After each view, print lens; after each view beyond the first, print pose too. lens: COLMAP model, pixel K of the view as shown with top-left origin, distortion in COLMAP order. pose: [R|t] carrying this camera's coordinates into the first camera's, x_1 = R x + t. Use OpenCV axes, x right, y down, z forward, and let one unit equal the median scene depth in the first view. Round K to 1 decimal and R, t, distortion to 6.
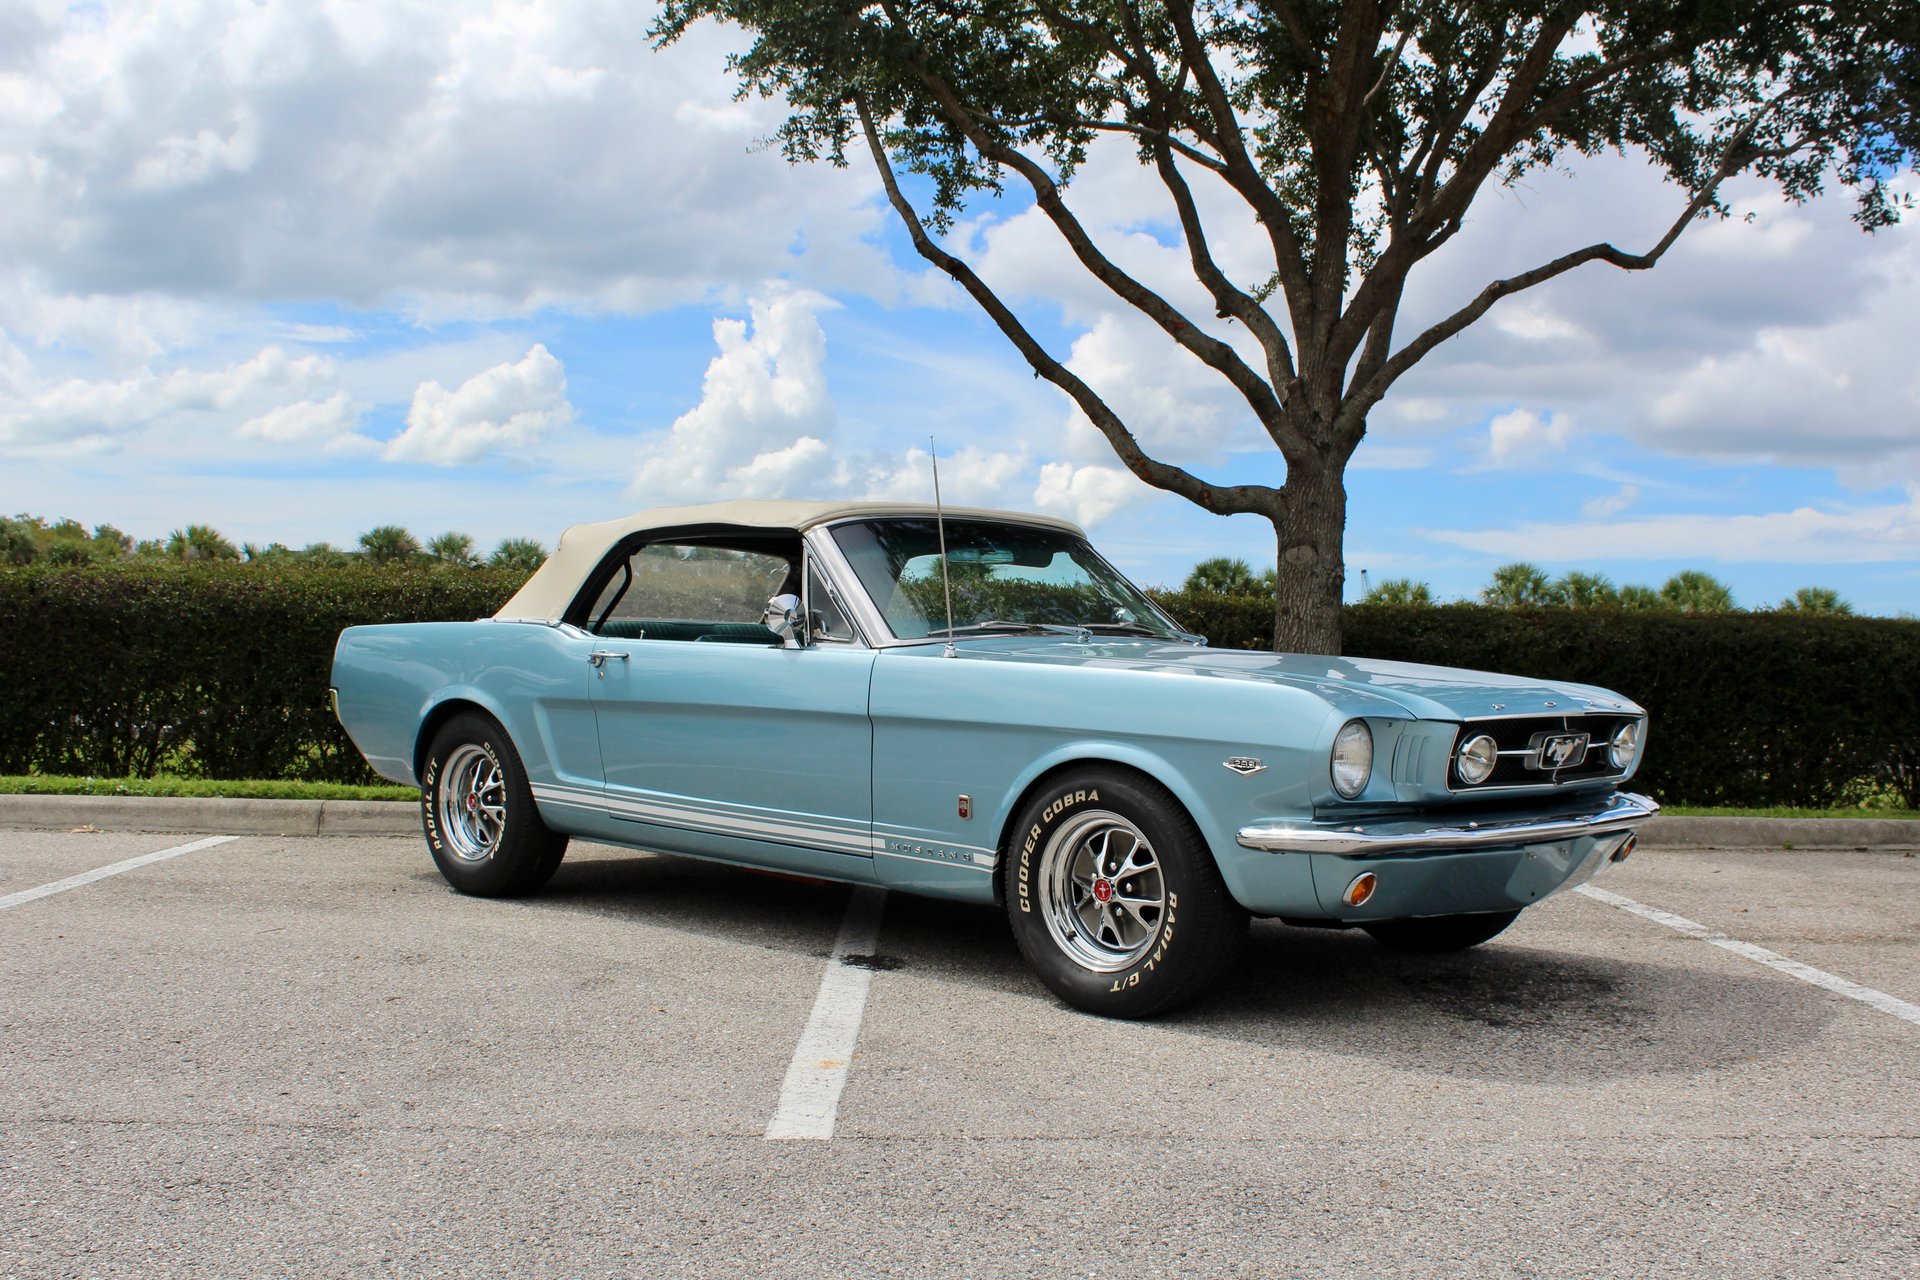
lens RADIAL K [[1999.4, 0, 959.3], [0, 1999.4, 668.1], [0, 0, 1]] dist [-0.131657, 0.127927]
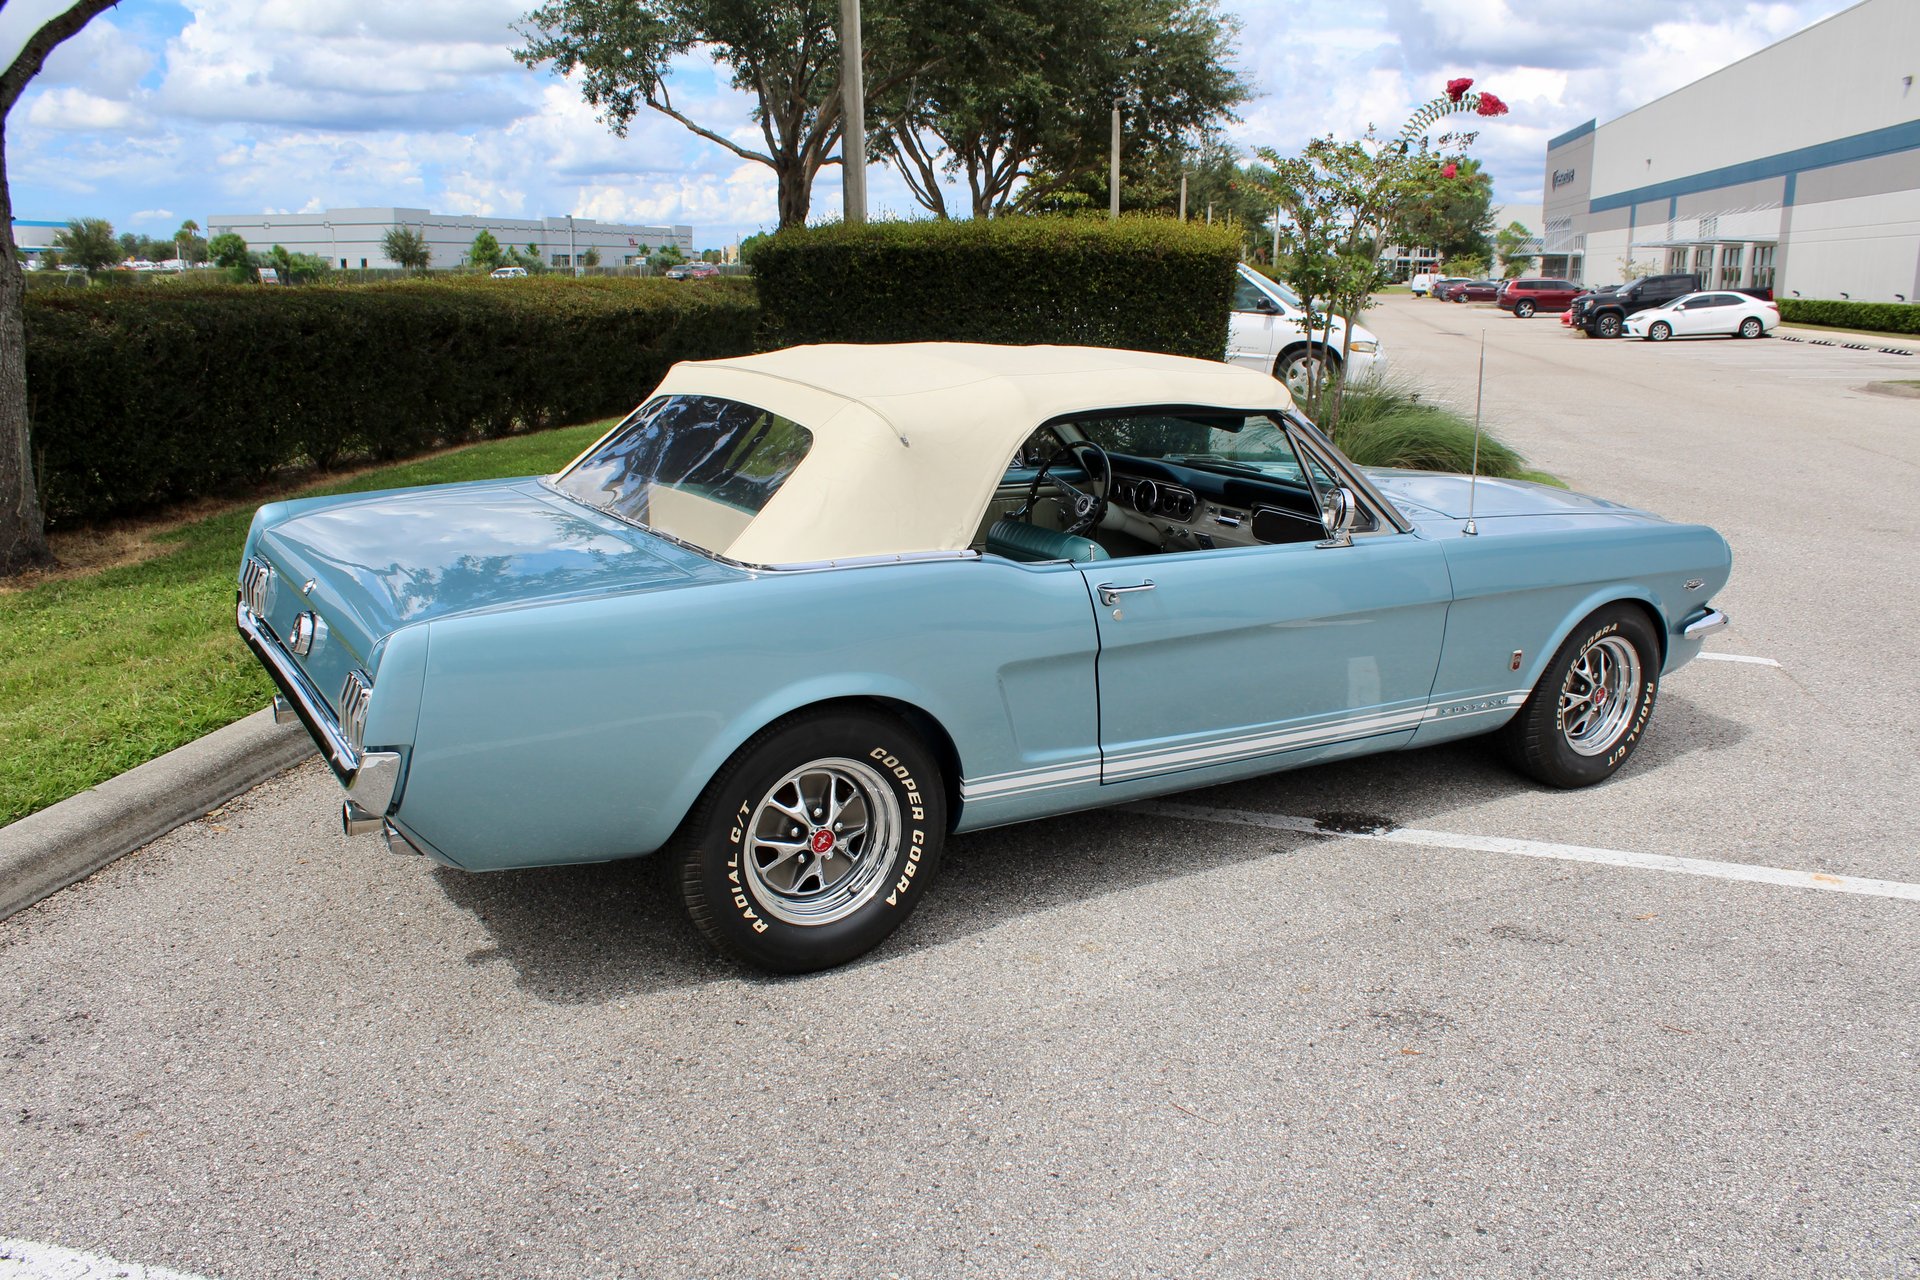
lens RADIAL K [[1611.8, 0, 961.8], [0, 1611.8, 639.7], [0, 0, 1]] dist [-0.172391, 0.144802]
pose [[0.258706, -0.245091, 0.934345, -0.699282], [-0.004615, 0.966951, 0.254922, -0.130435], [-0.965945, -0.070262, 0.249025, 0.808934]]
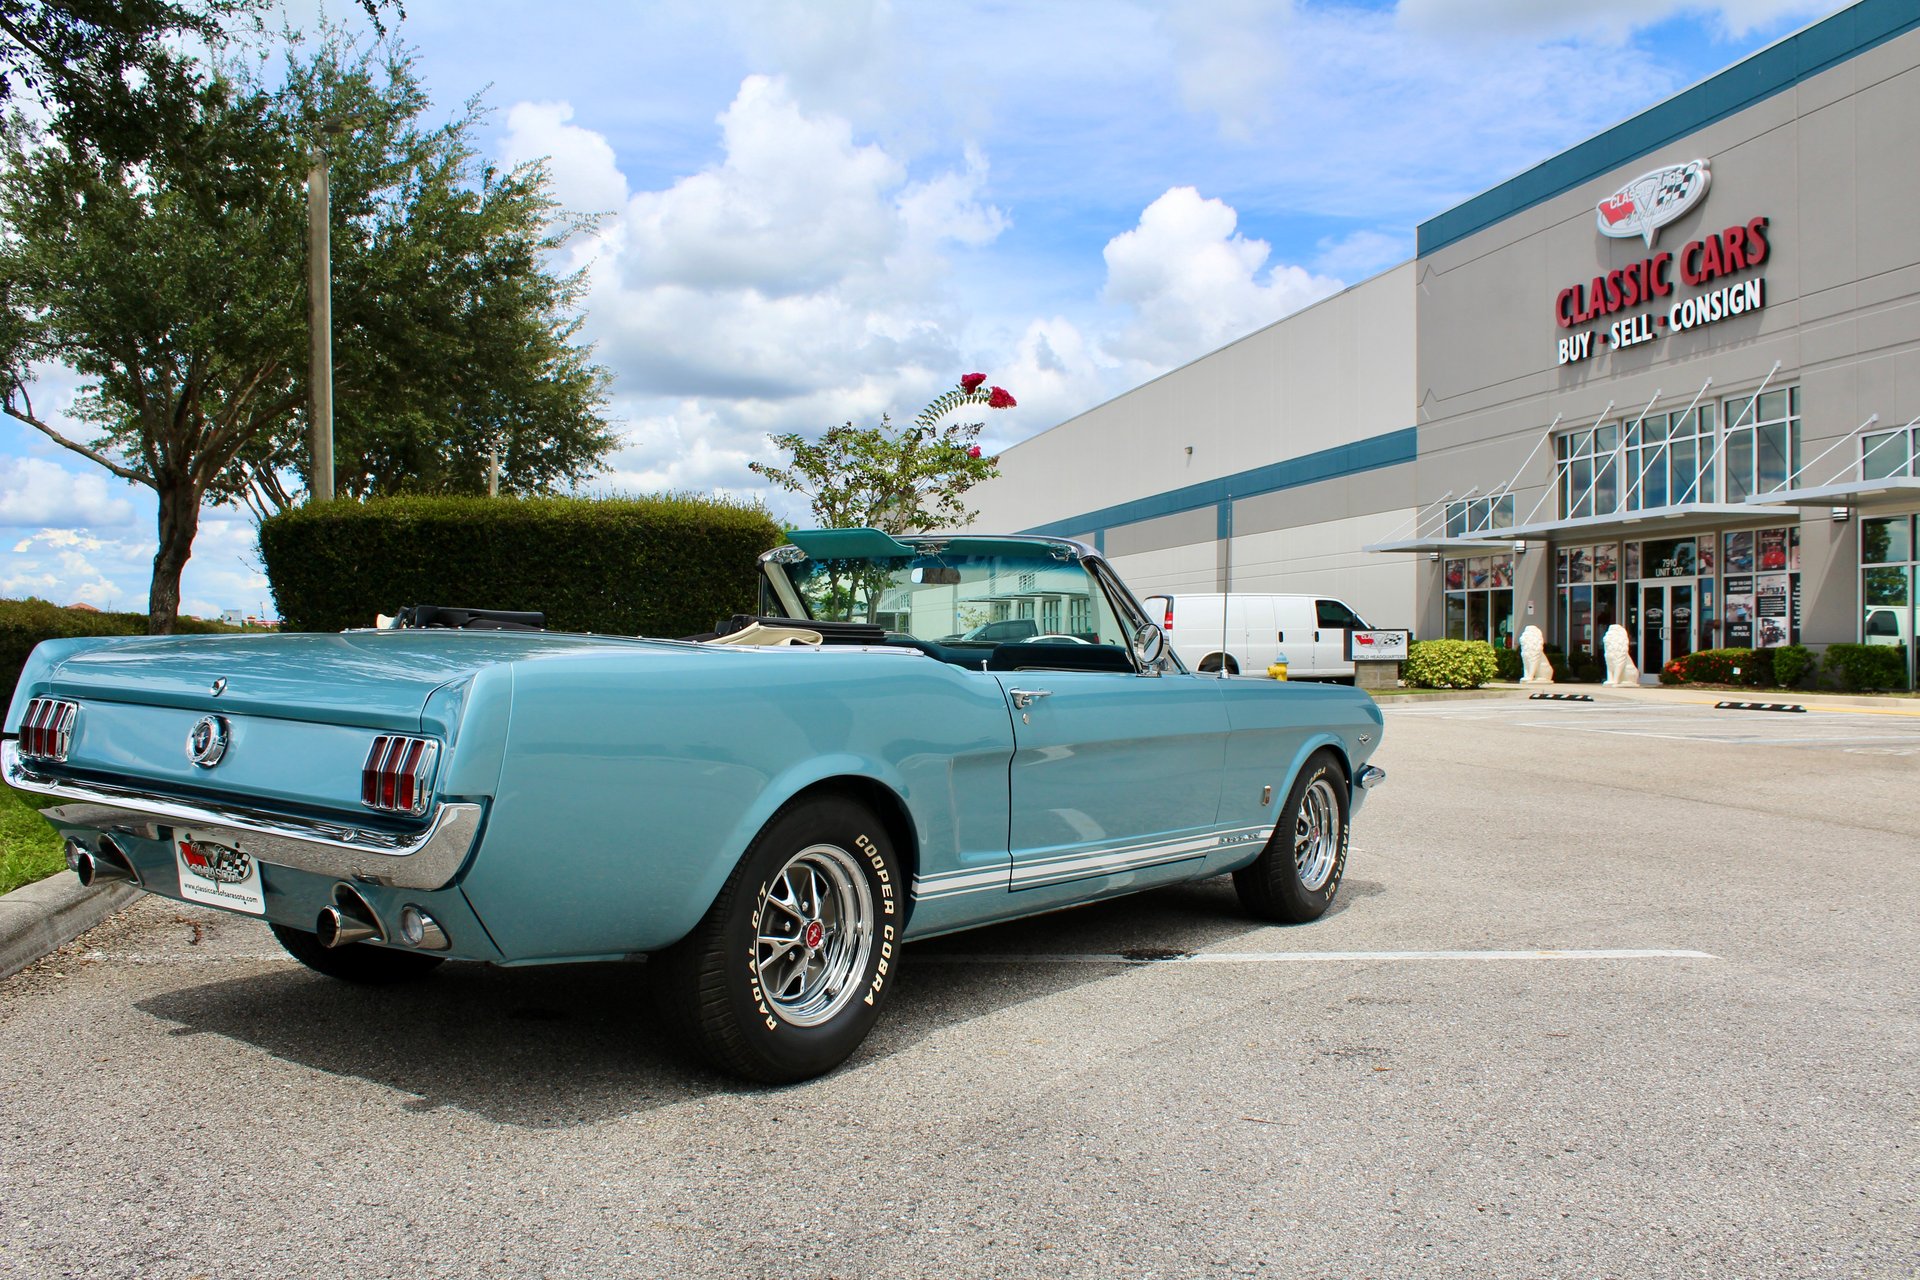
lens RADIAL K [[1660.3, 0, 963.8], [0, 1660.3, 639.5], [0, 0, 1]] dist [-0.162960, 0.151902]
pose [[-0.150922, -0.025409, 0.988219, -0.755846], [-0.013579, 0.999629, 0.023628, -0.039419], [-0.988452, -0.009853, -0.151211, 1.010605]]
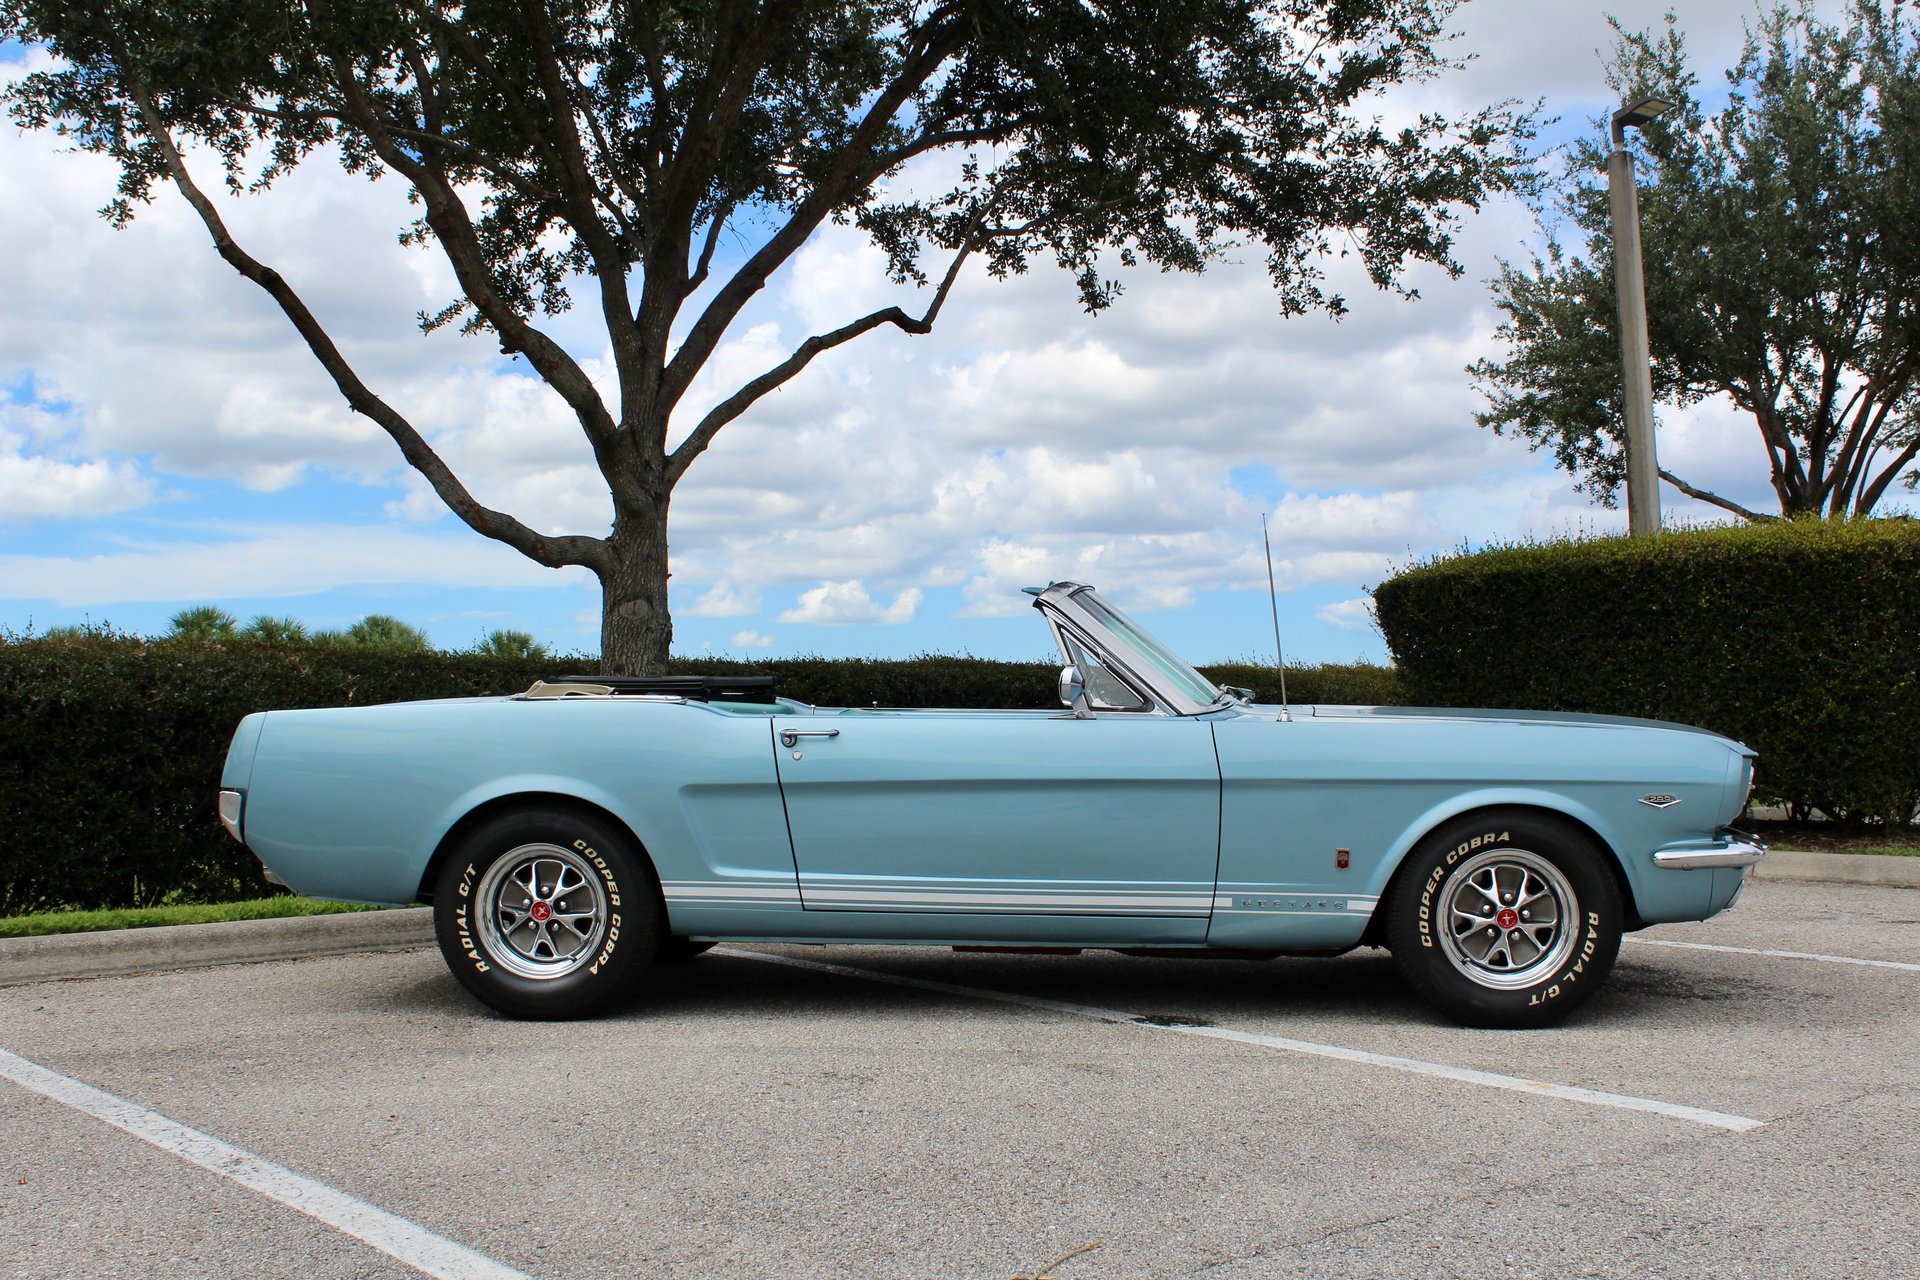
lens RADIAL K [[2203.5, 0, 964.4], [0, 2203.5, 642.7], [0, 0, 1]] dist [-0.073665, 0.011511]
pose [[0.790112, -0.010595, 0.612871, -0.664839], [0.032488, 0.999169, -0.024610, -0.018570], [-0.612101, 0.039355, 0.789799, 0.133344]]
